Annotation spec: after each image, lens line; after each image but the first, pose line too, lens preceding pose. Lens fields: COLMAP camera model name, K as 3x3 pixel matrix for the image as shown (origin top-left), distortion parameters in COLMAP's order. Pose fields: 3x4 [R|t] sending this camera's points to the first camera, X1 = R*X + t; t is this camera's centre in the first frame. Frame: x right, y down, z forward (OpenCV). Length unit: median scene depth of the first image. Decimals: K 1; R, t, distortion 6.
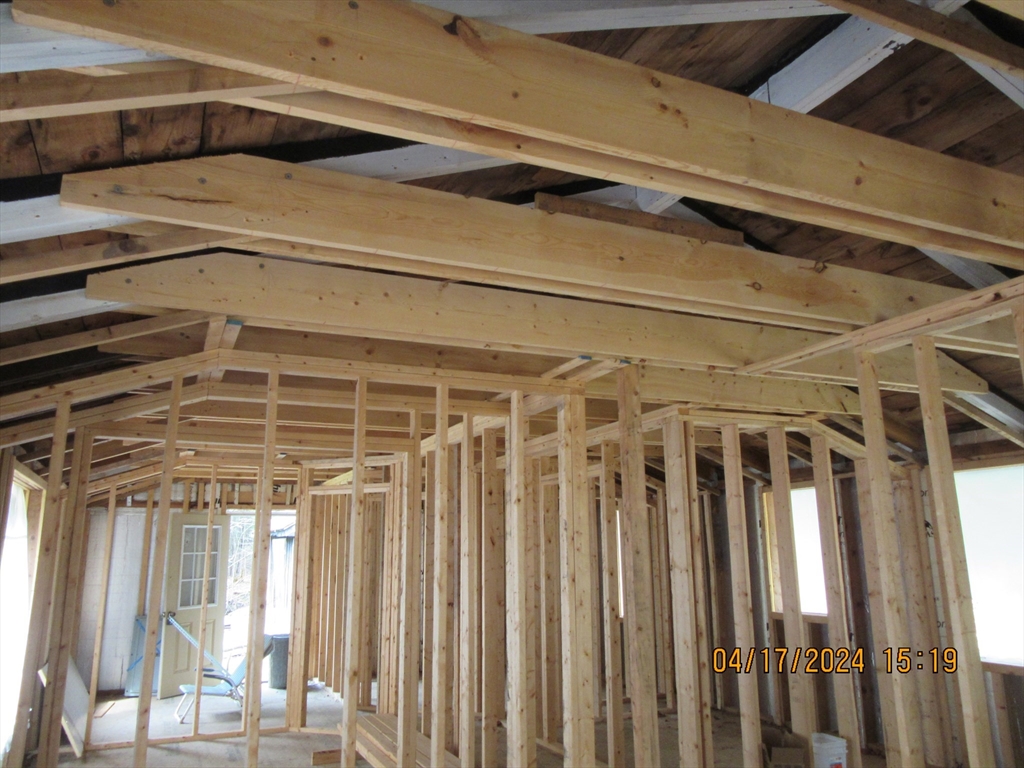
lens RADIAL K [[766.5, 0, 511.4], [0, 766.5, 383.0], [0, 0, 1]] dist [-0.011094, 0.002711]
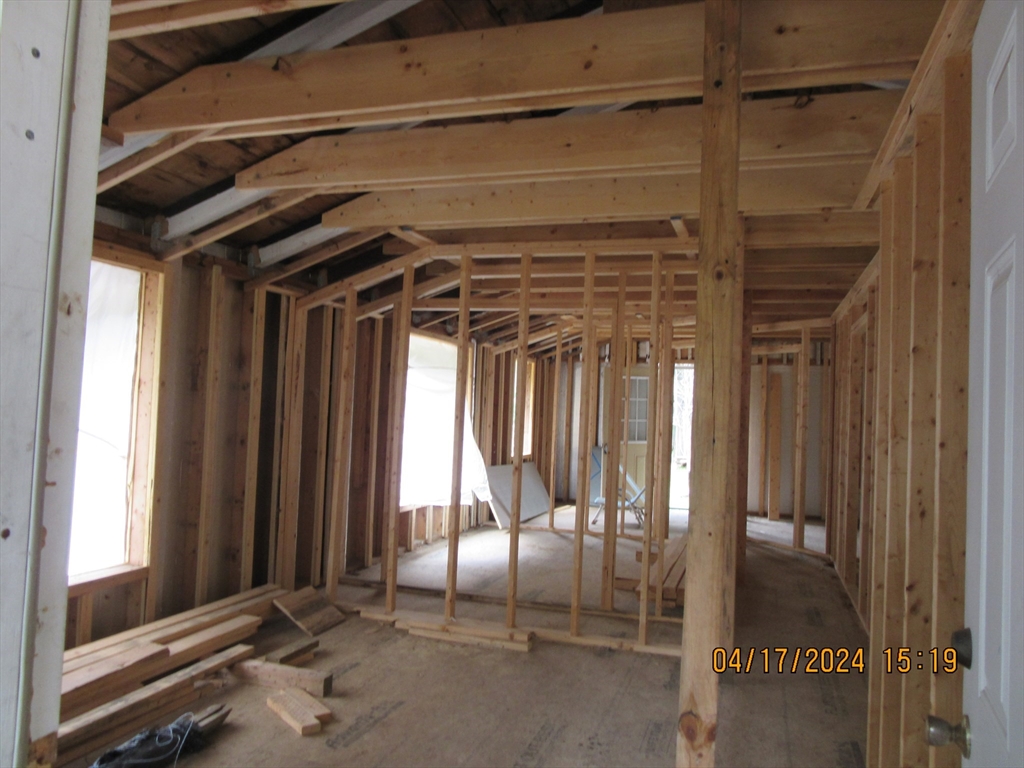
lens RADIAL K [[766.5, 0, 512.3], [0, 766.5, 381.9], [0, 0, 1]] dist [-0.011094, 0.002711]
pose [[0.740326, 0.018393, -0.671996, 0.791993], [0.099250, 0.985681, 0.136321, 0.030710], [0.664881, -0.167618, 0.727900, -0.013920]]
